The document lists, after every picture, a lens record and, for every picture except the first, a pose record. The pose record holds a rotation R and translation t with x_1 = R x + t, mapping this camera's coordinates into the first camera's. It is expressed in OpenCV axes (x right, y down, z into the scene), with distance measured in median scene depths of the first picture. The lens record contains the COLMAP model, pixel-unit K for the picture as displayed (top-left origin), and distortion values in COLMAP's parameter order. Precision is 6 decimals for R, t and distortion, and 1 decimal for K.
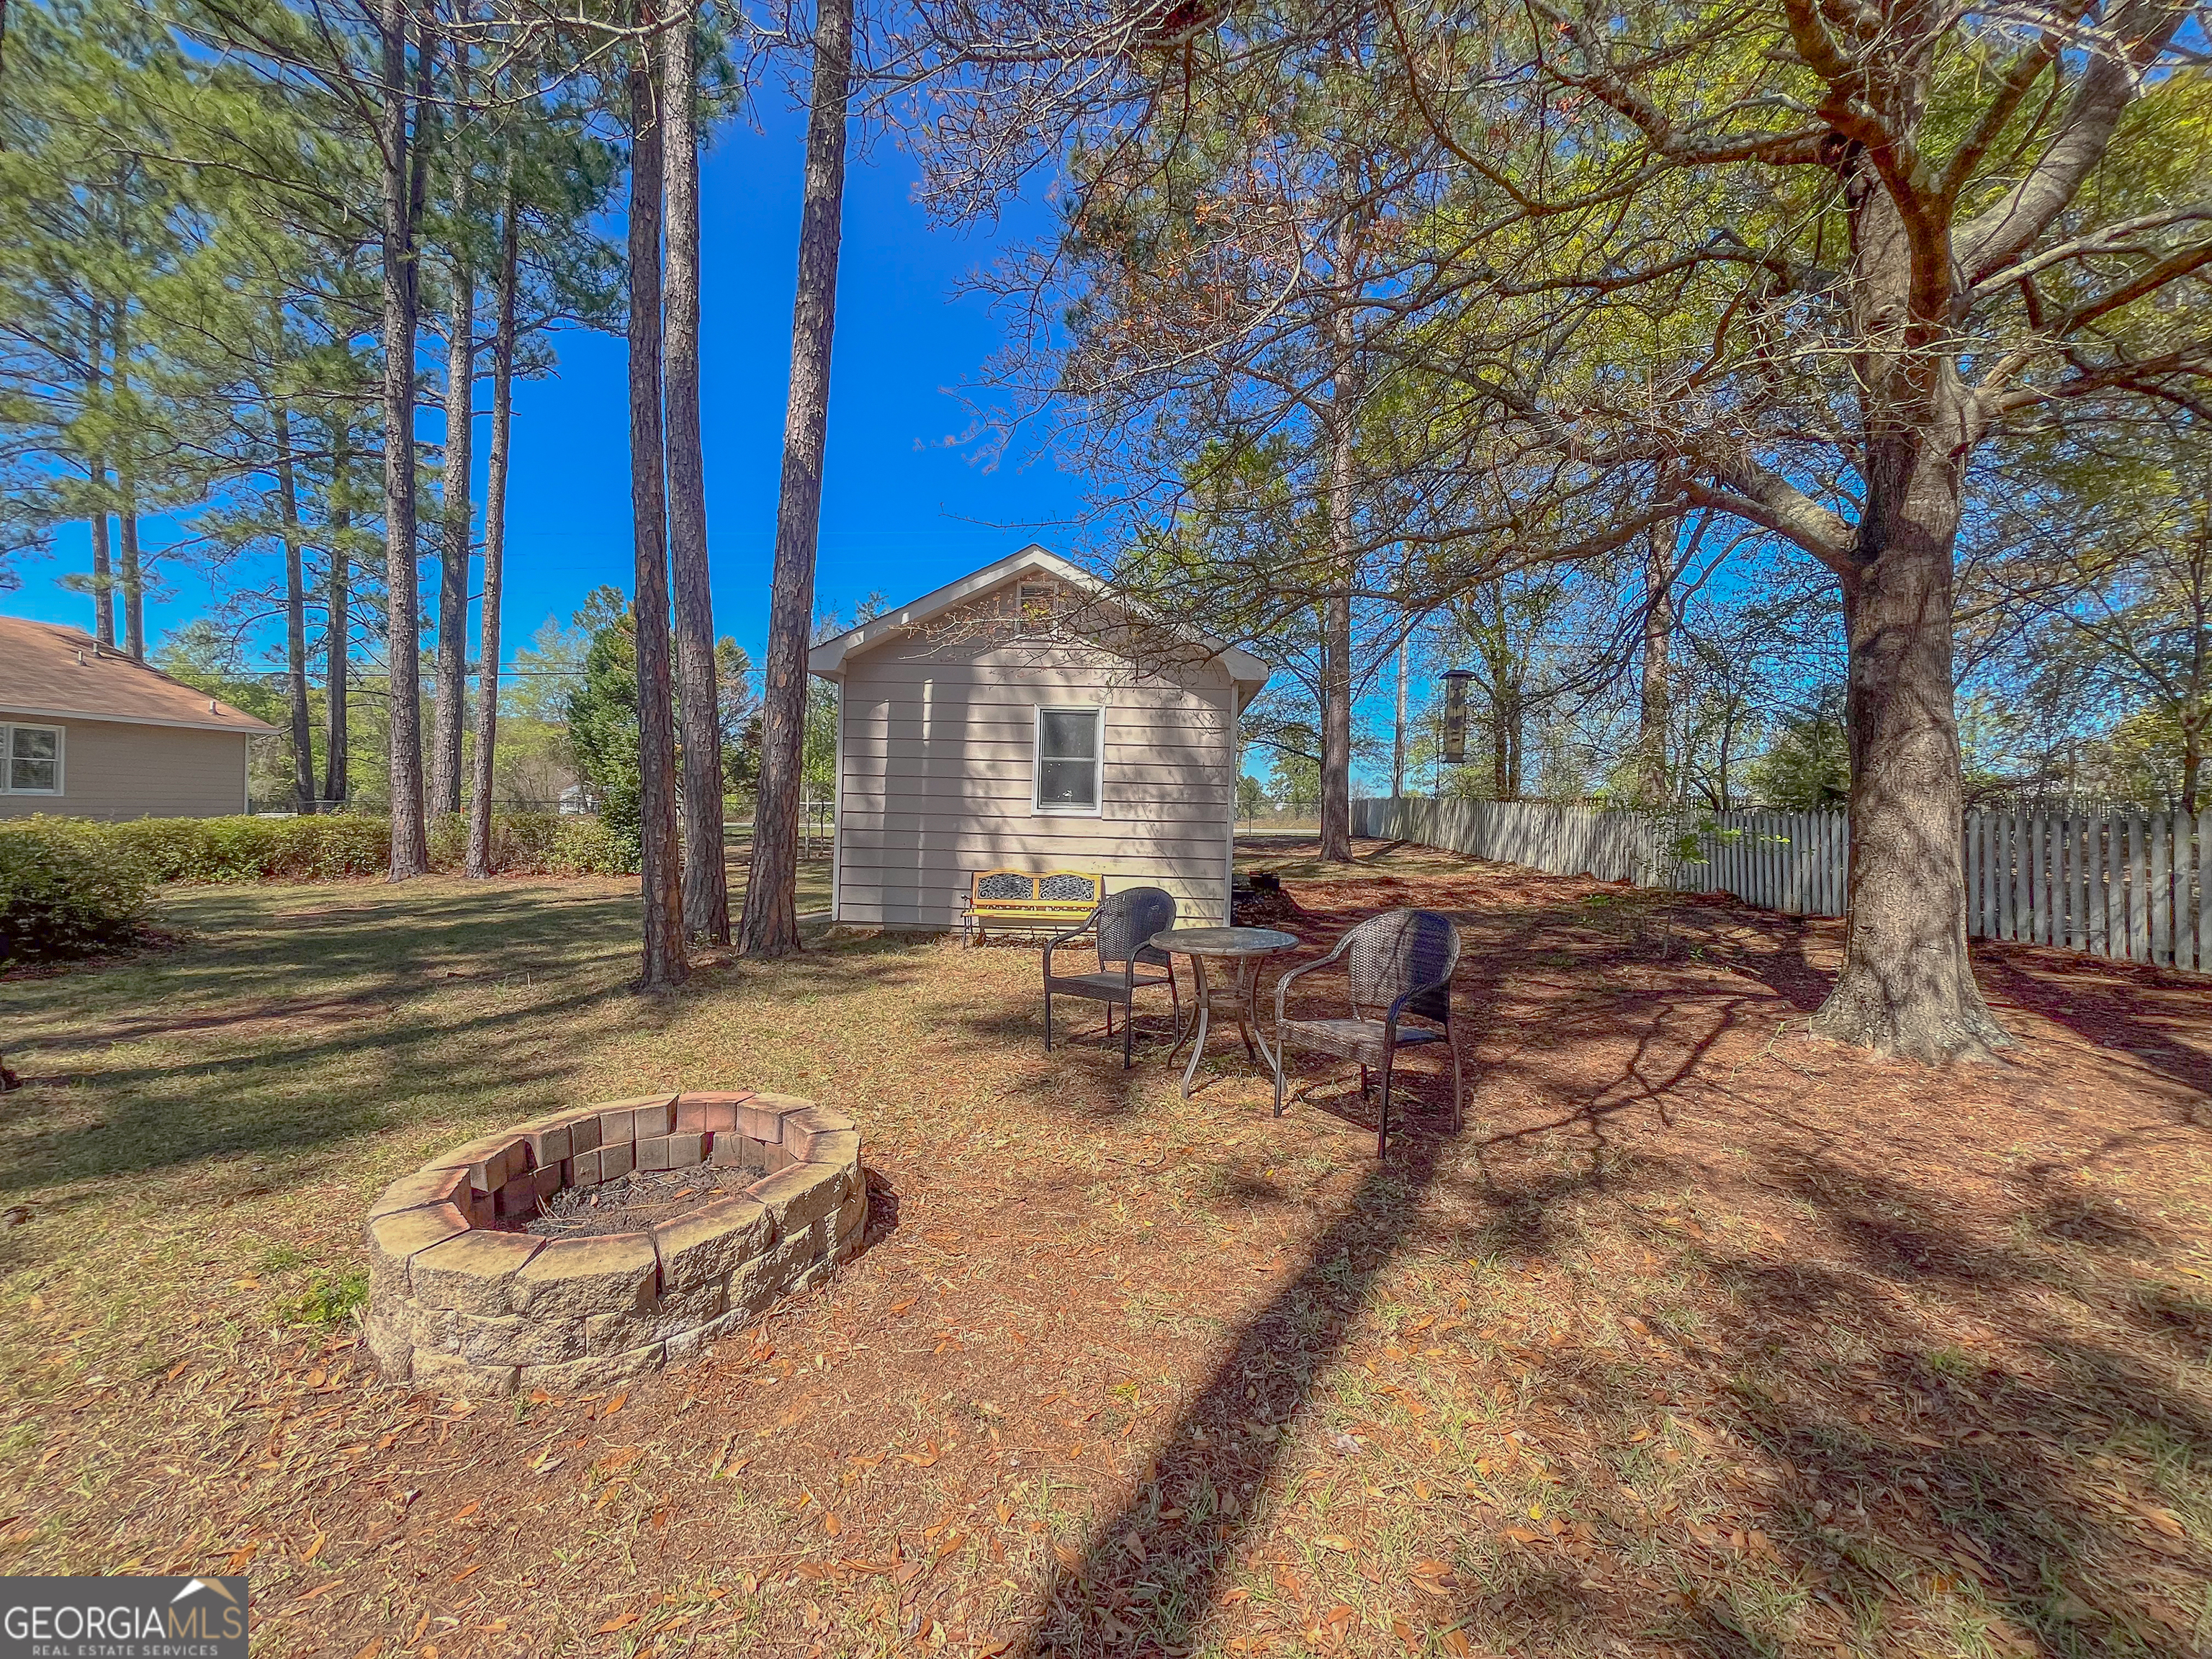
lens RADIAL K [[885.1, 0, 1102.7], [0, 885.1, 820.9], [0, 0, 1]] dist [0.000812, 0.000296]
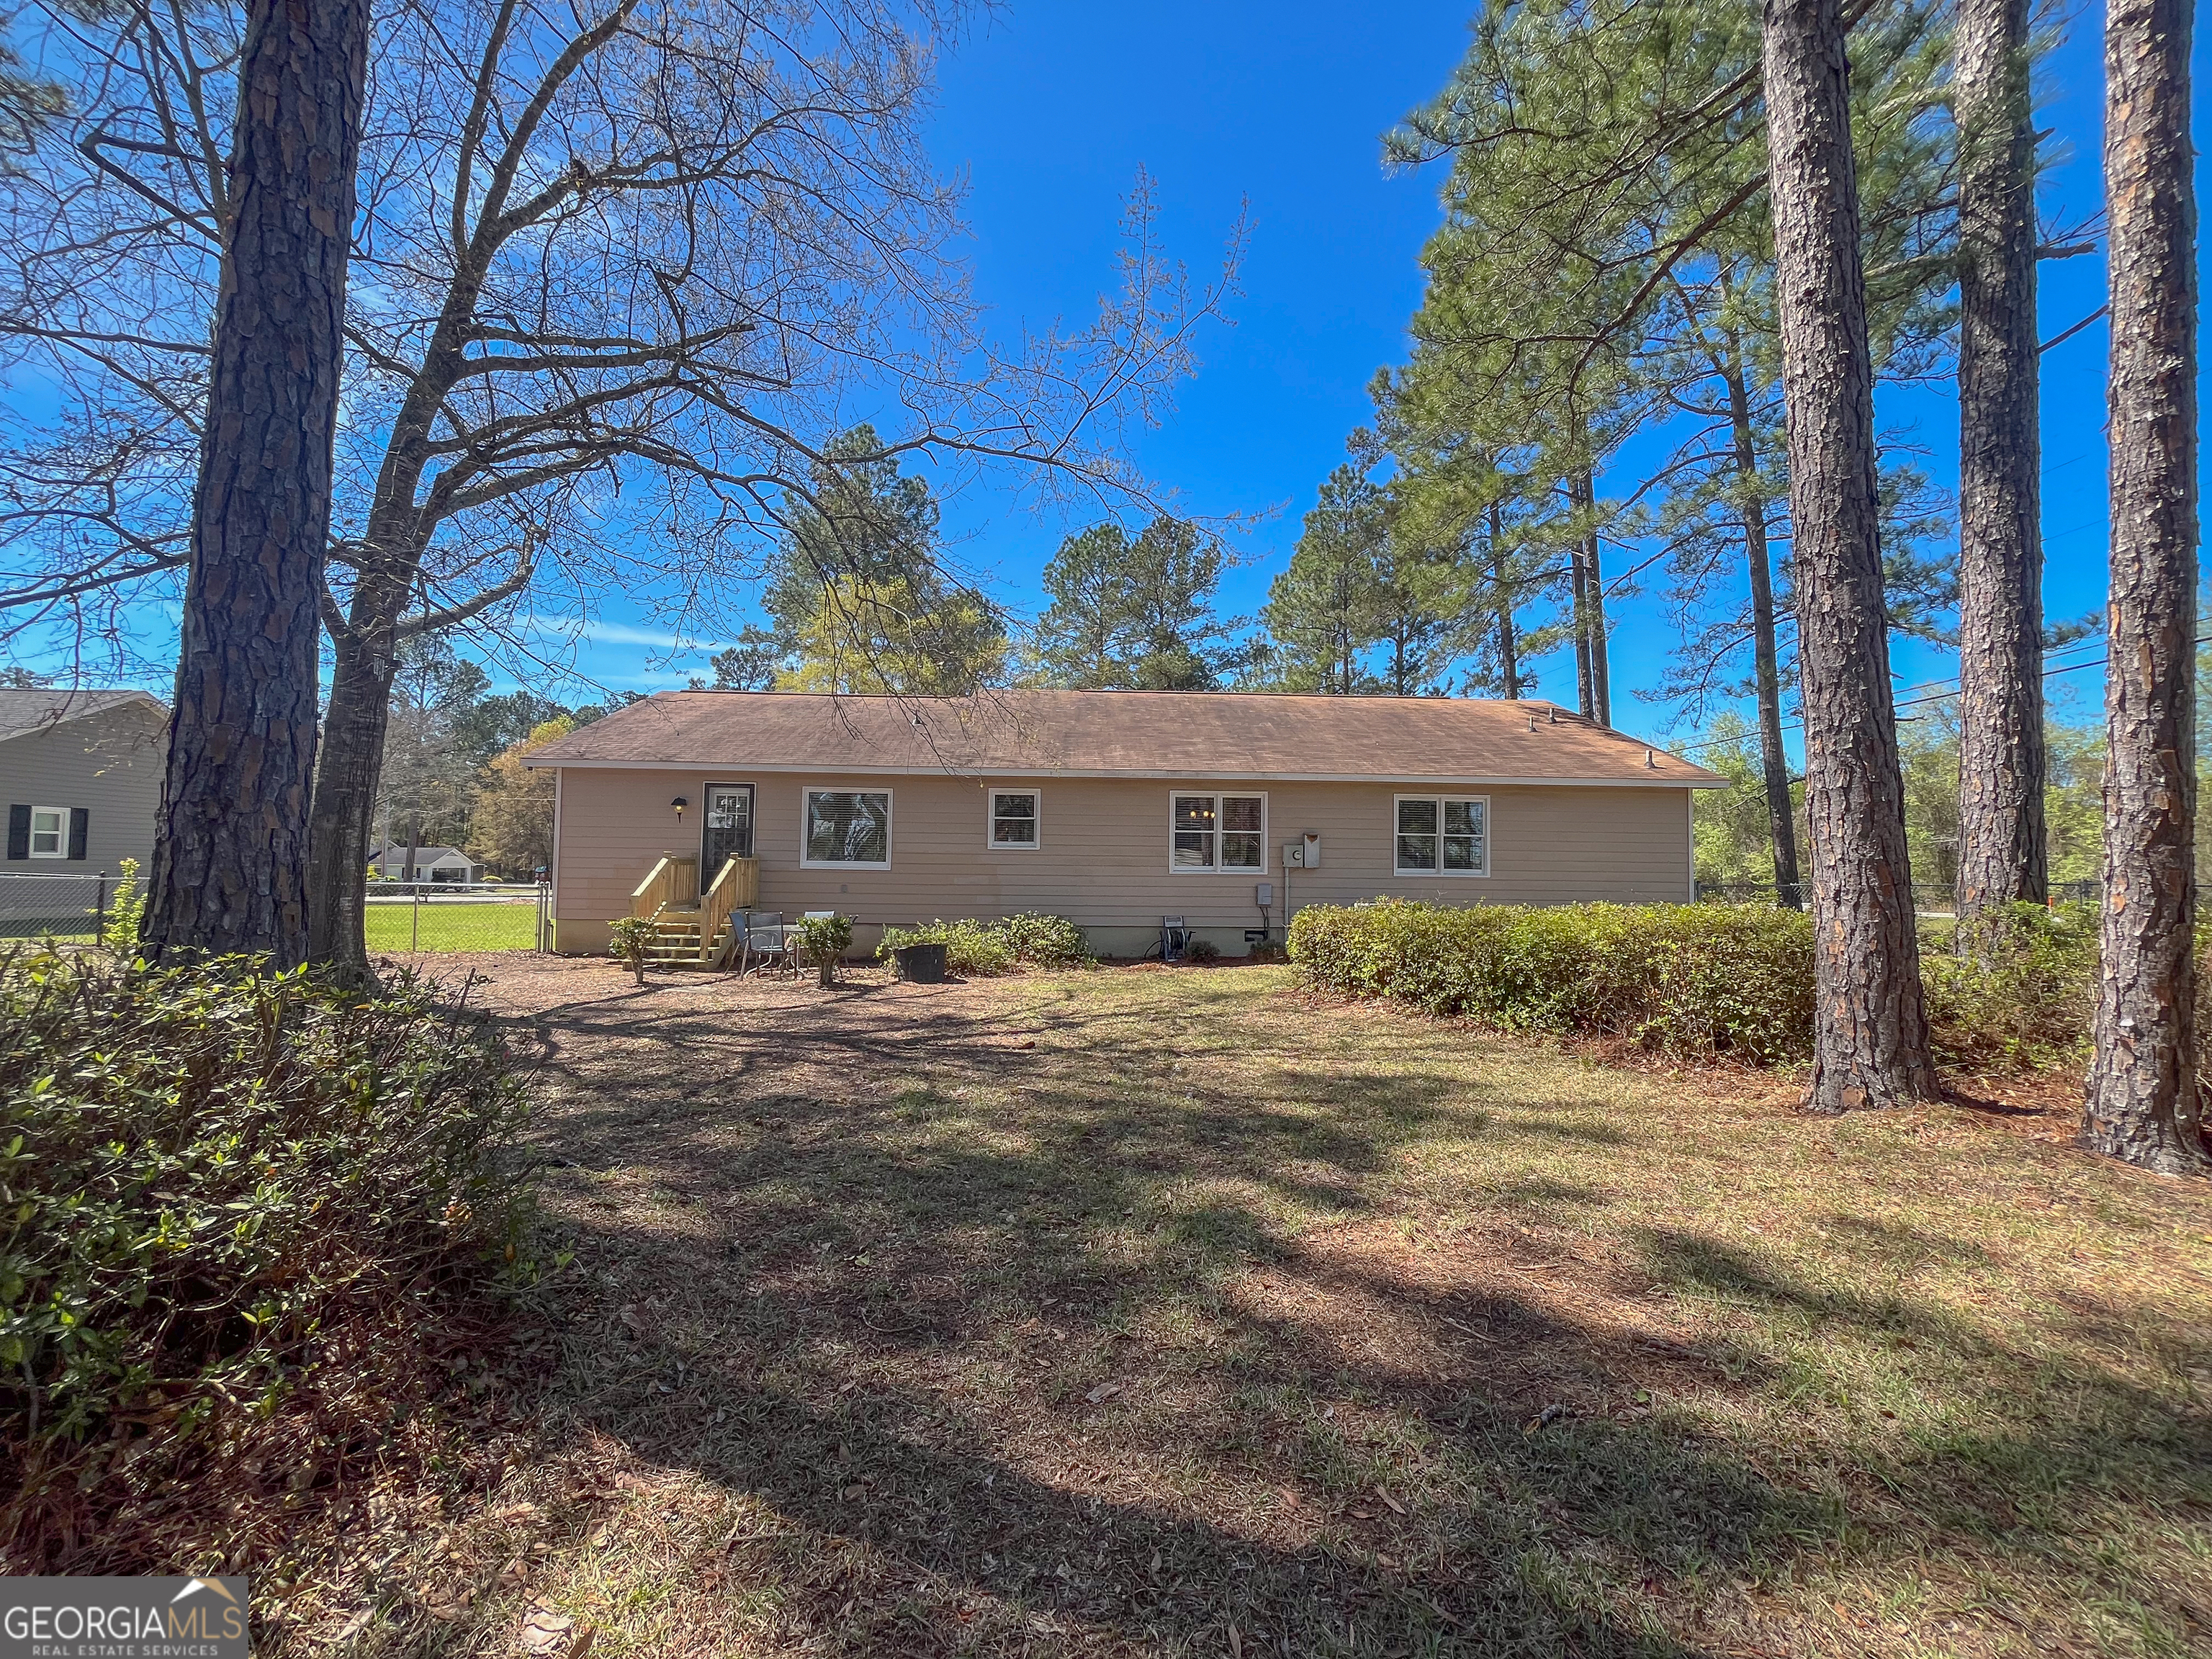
lens RADIAL K [[885.1, 0, 1102.9], [0, 885.1, 841.5], [0, 0, 1]] dist [0.000812, 0.000296]
pose [[0.129601, -0.059609, -0.989773, -0.492124], [-0.014955, 0.997960, -0.062061, -0.005616], [0.991453, 0.022846, 0.128445, 0.675470]]
